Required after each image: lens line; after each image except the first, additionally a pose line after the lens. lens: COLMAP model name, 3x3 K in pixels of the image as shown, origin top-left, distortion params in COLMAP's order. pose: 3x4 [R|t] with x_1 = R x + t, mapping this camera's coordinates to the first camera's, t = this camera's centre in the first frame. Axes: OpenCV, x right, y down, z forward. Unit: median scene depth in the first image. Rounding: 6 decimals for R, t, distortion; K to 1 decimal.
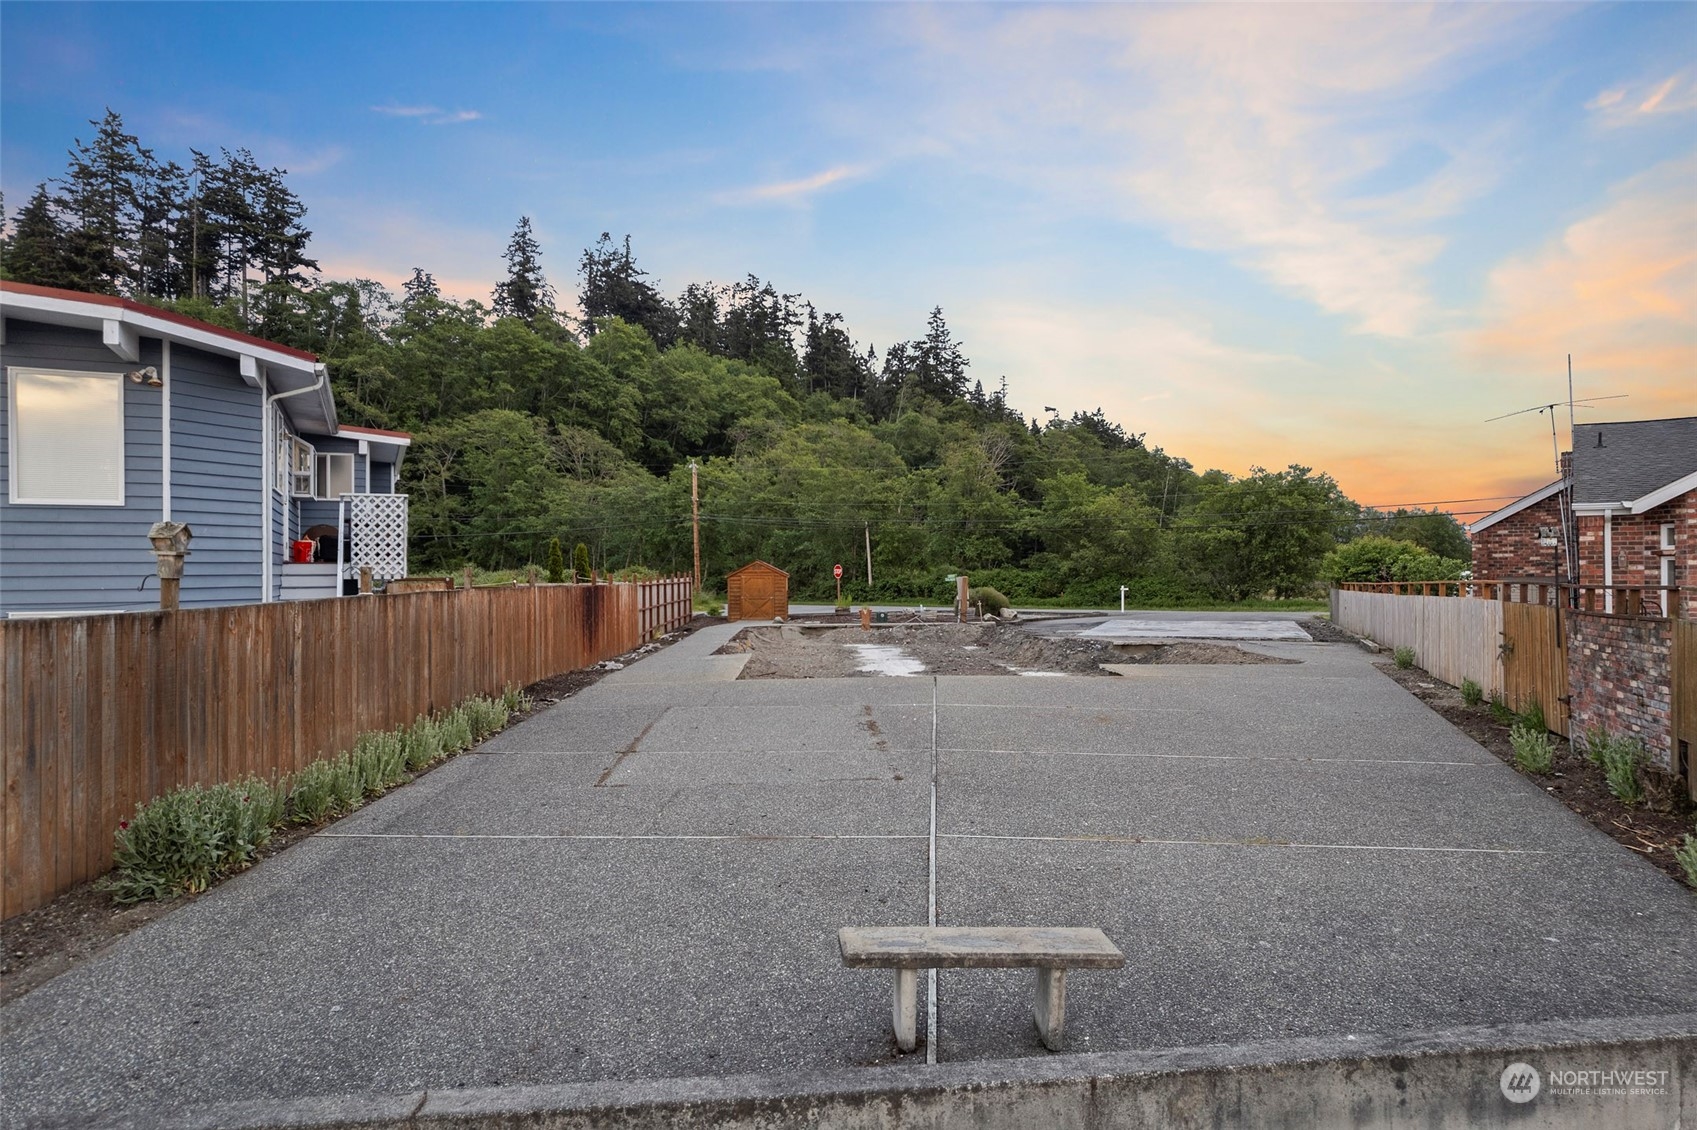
lens RADIAL K [[1148.6, 0, 848.5], [0, 1148.6, 565.0], [0, 0, 1]] dist [-0.096048, 0.110499]
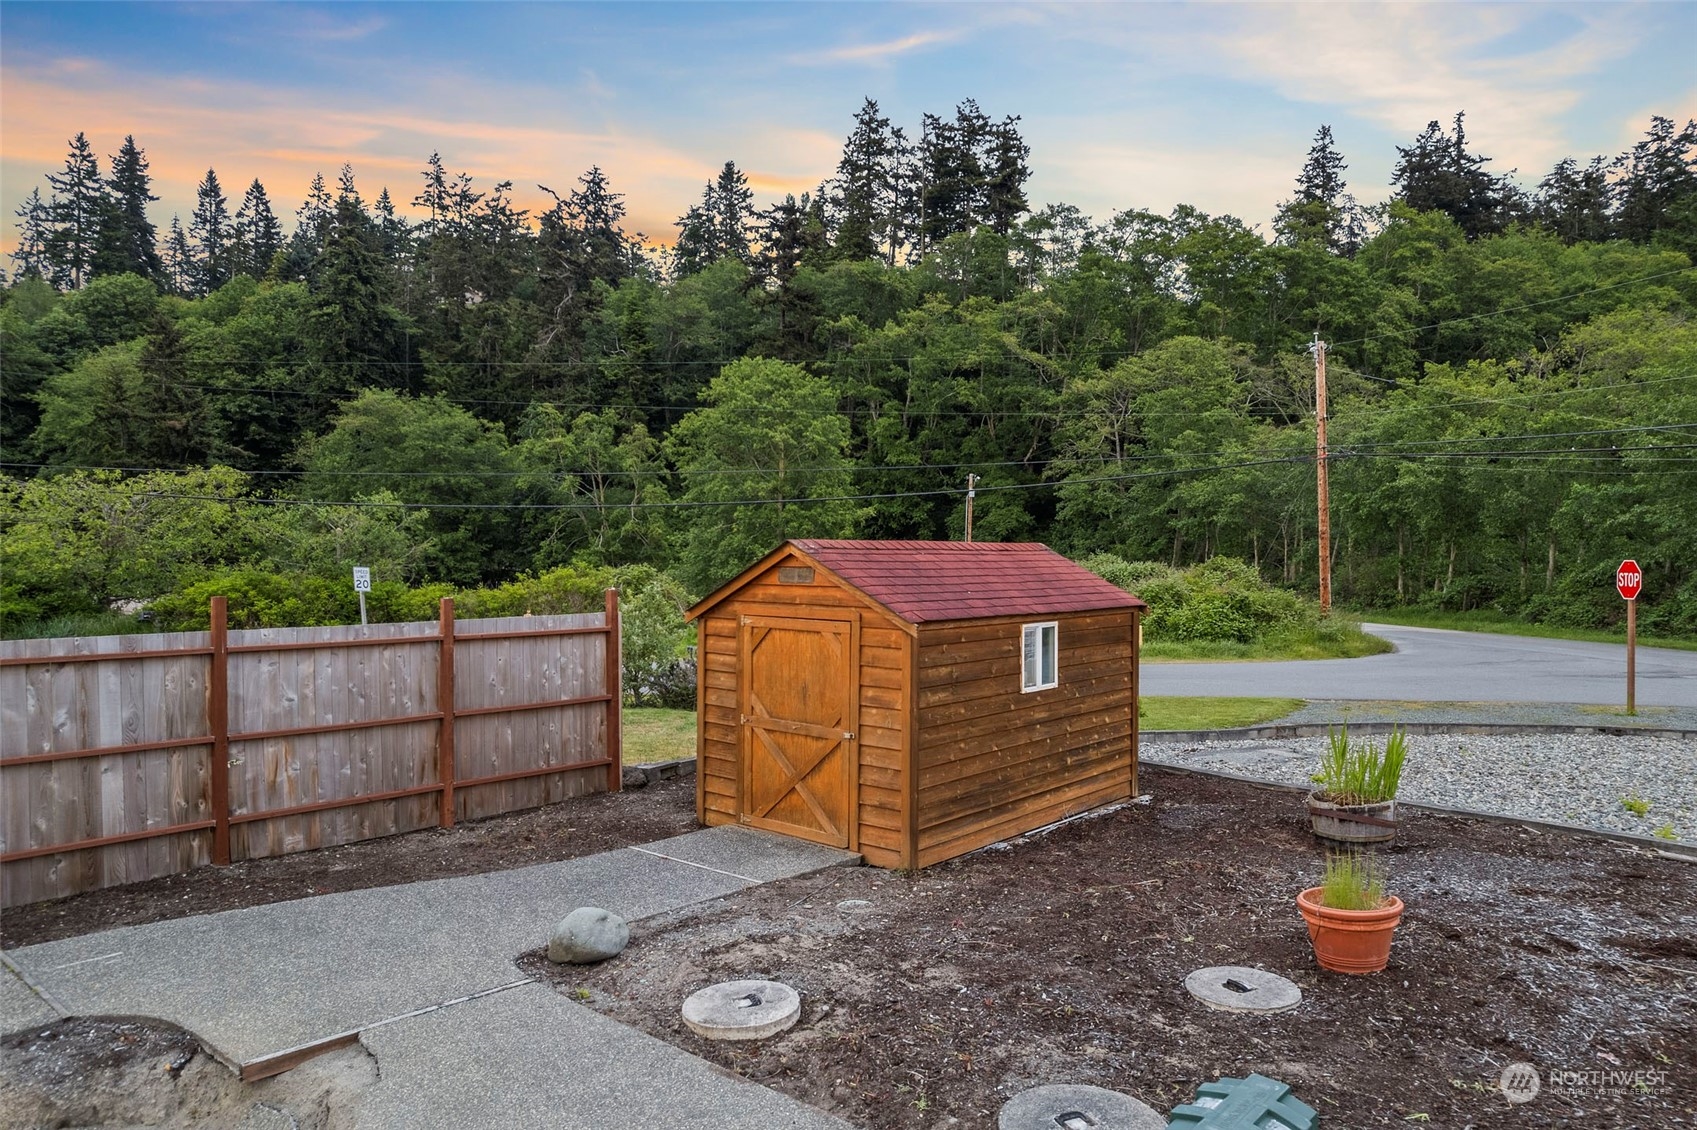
lens RADIAL K [[1148.6, 0, 848.5], [0, 1148.6, 565.0], [0, 0, 1]] dist [-0.096048, 0.110499]
pose [[0.736514, 0.008862, -0.676364, 0.018095], [-0.001363, 0.999932, 0.011618, -0.000542], [0.676421, -0.007635, 0.736476, 0.240238]]
